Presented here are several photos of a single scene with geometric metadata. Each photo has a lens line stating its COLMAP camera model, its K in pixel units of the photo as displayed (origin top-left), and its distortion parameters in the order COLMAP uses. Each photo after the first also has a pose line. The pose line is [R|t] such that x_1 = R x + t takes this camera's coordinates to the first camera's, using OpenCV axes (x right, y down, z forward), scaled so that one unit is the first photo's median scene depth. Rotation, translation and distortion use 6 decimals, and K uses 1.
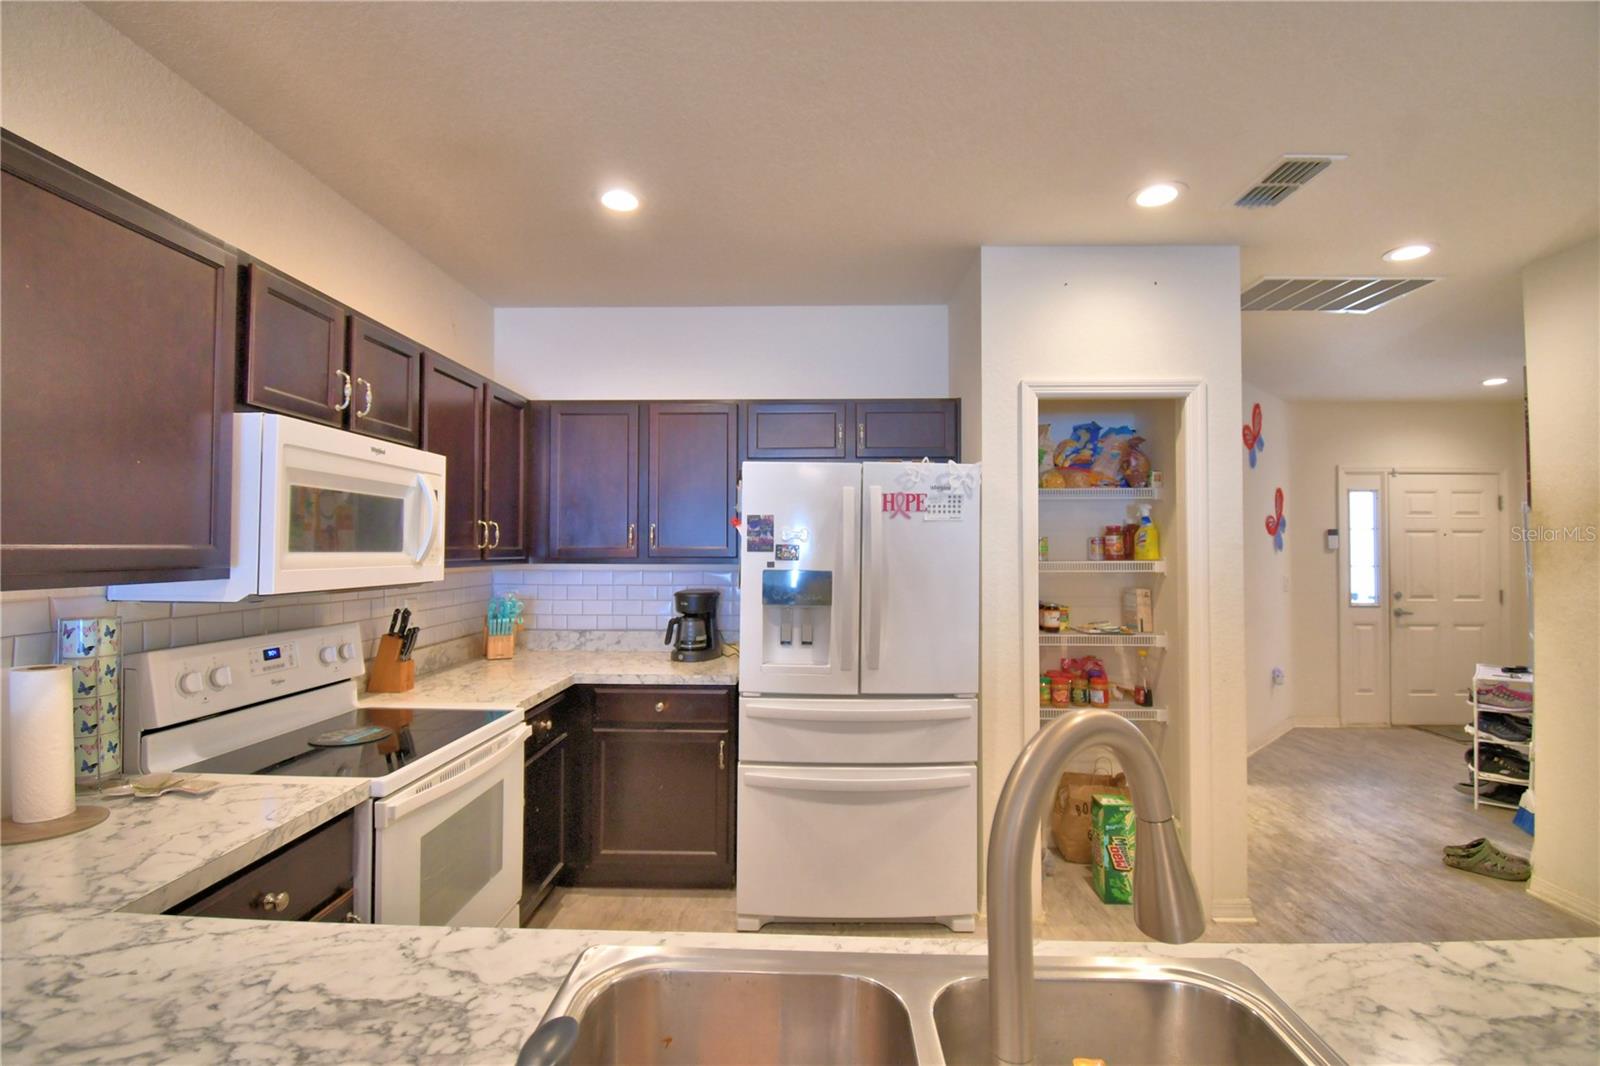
lens RADIAL K [[718.3, 0, 783.2], [0, 718.3, 532.0], [0, 0, 1]] dist [0.017177, -0.018205]
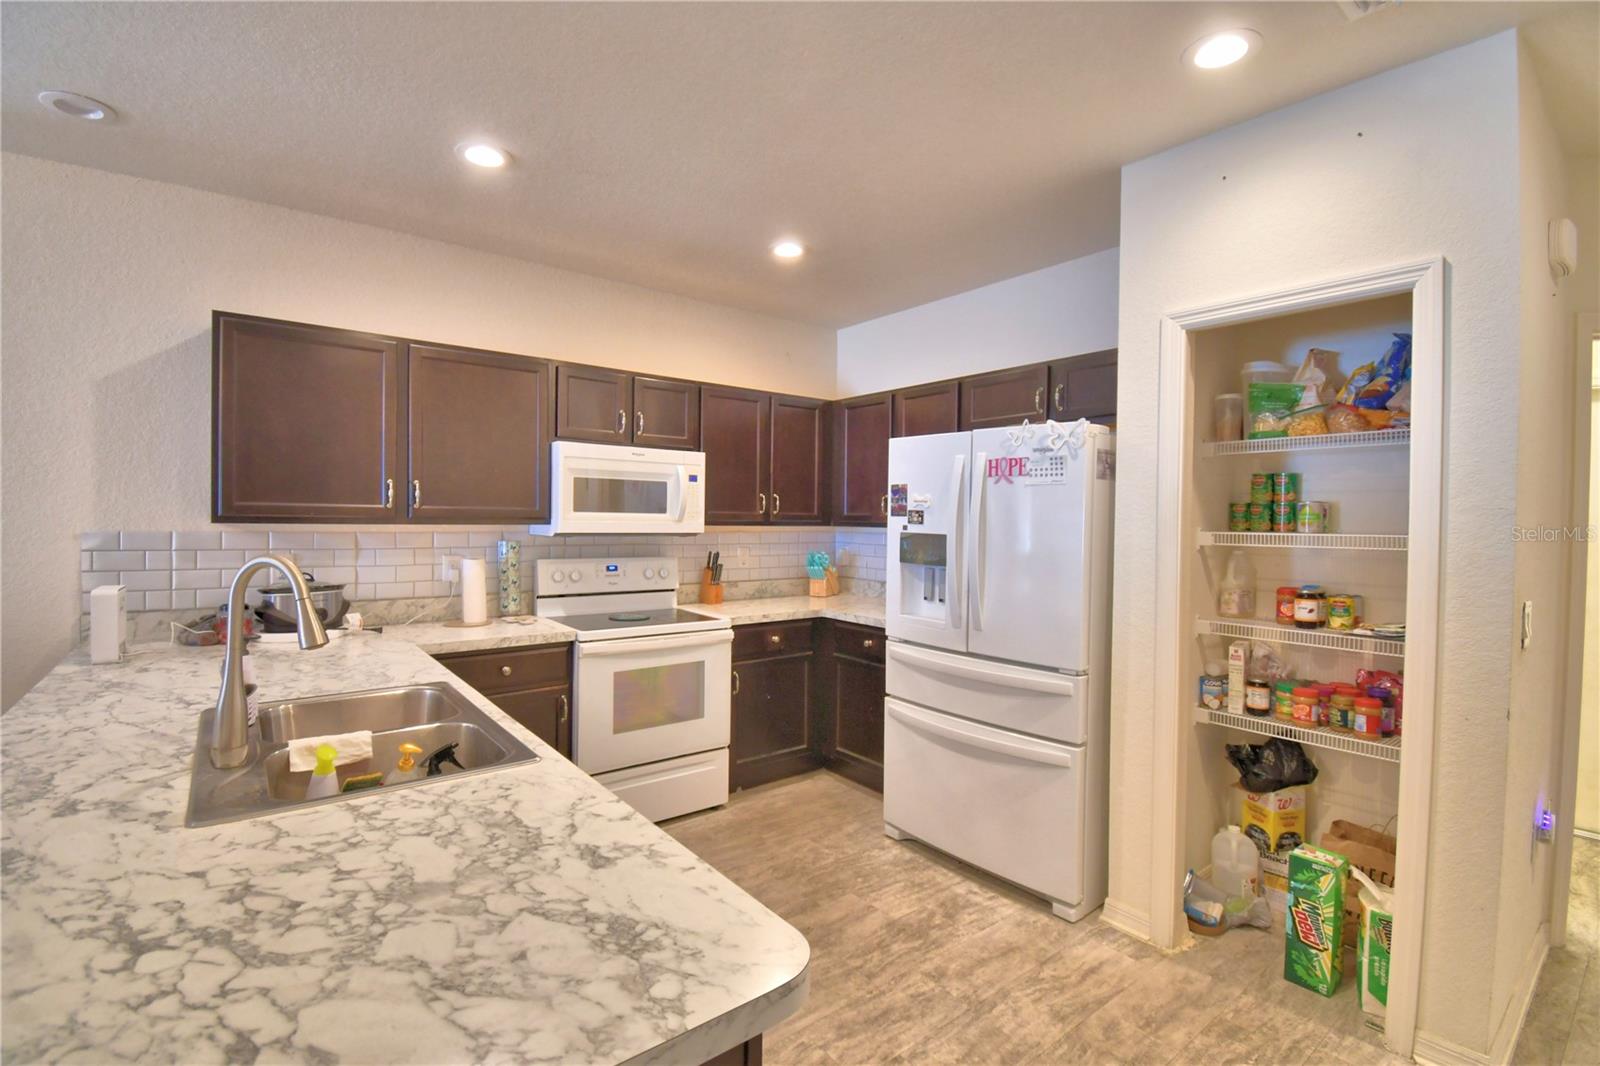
lens RADIAL K [[710.2, 0, 800.0], [0, 710.2, 533.0], [0, 0, 1]] dist [0.014952, -0.020178]
pose [[0.650930, 0.022975, -0.758790, 0.727442], [0.005718, 0.999365, 0.035165, 0.013277], [0.759116, -0.027229, 0.650386, 0.142513]]
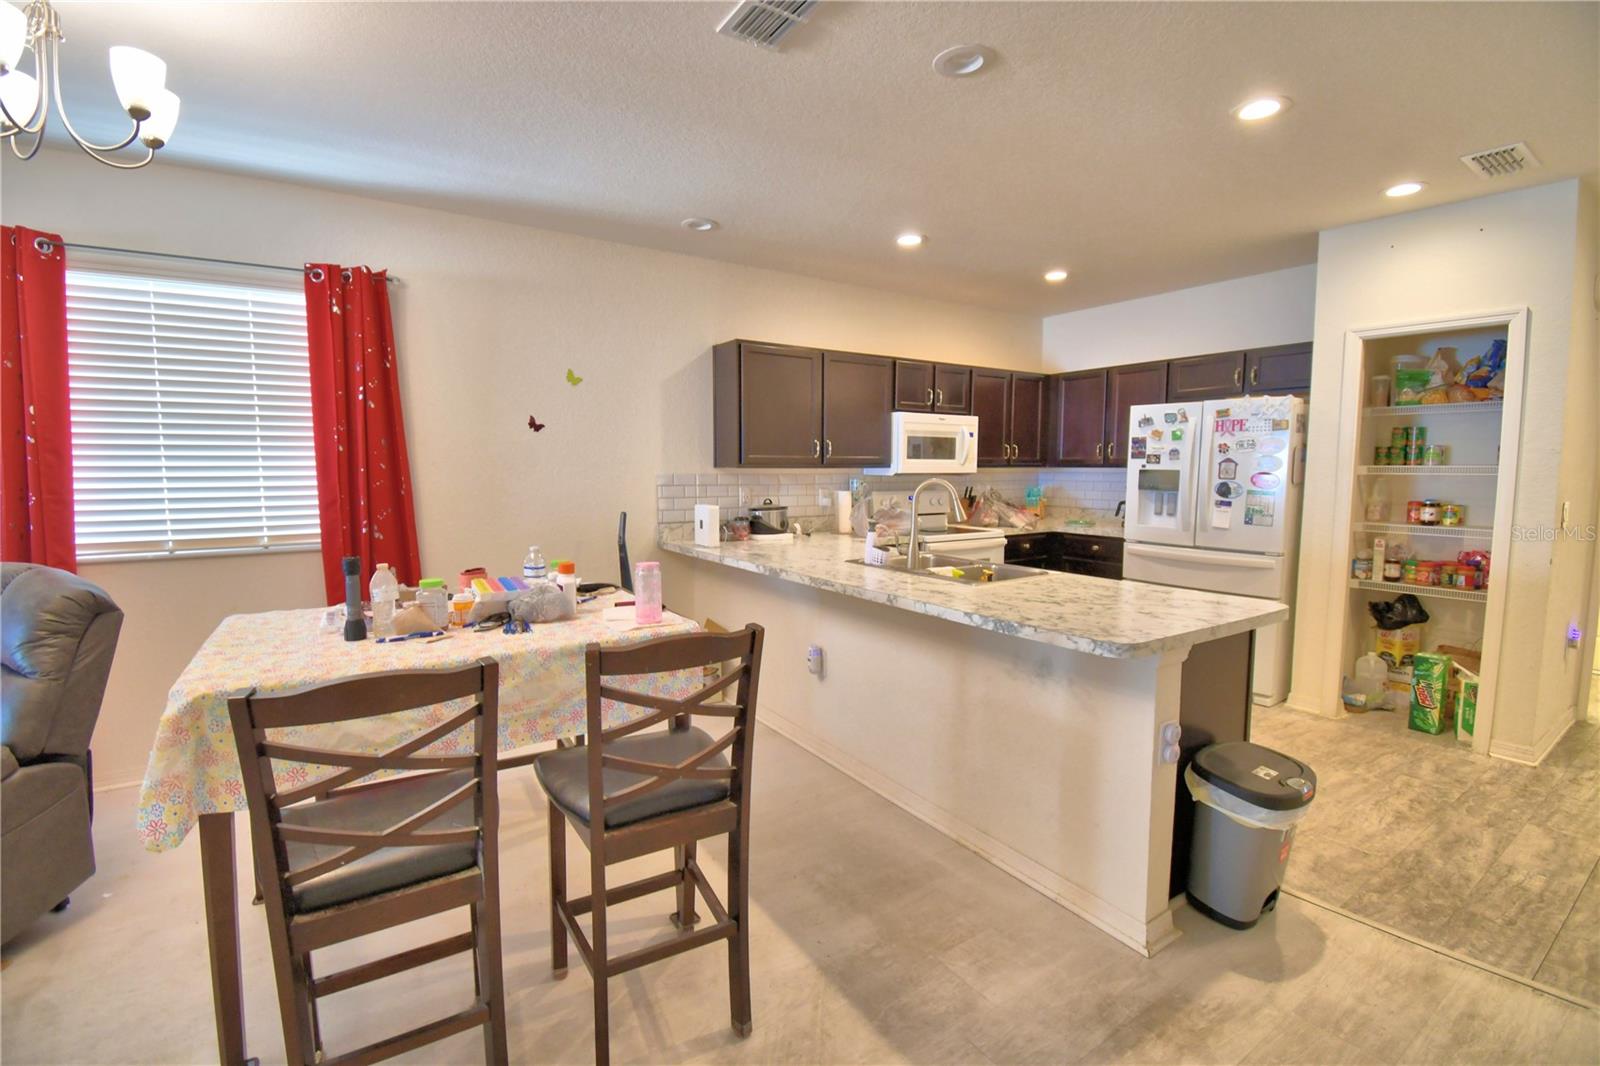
lens RADIAL K [[692.8, 0, 793.8], [0, 692.8, 531.0], [0, 0, 1]] dist [0.001899, -0.015774]
pose [[0.589823, 0.073027, -0.804224, 0.824366], [0.020459, 0.994232, 0.105285, 0.008225], [0.807273, -0.078553, 0.584927, -0.641457]]
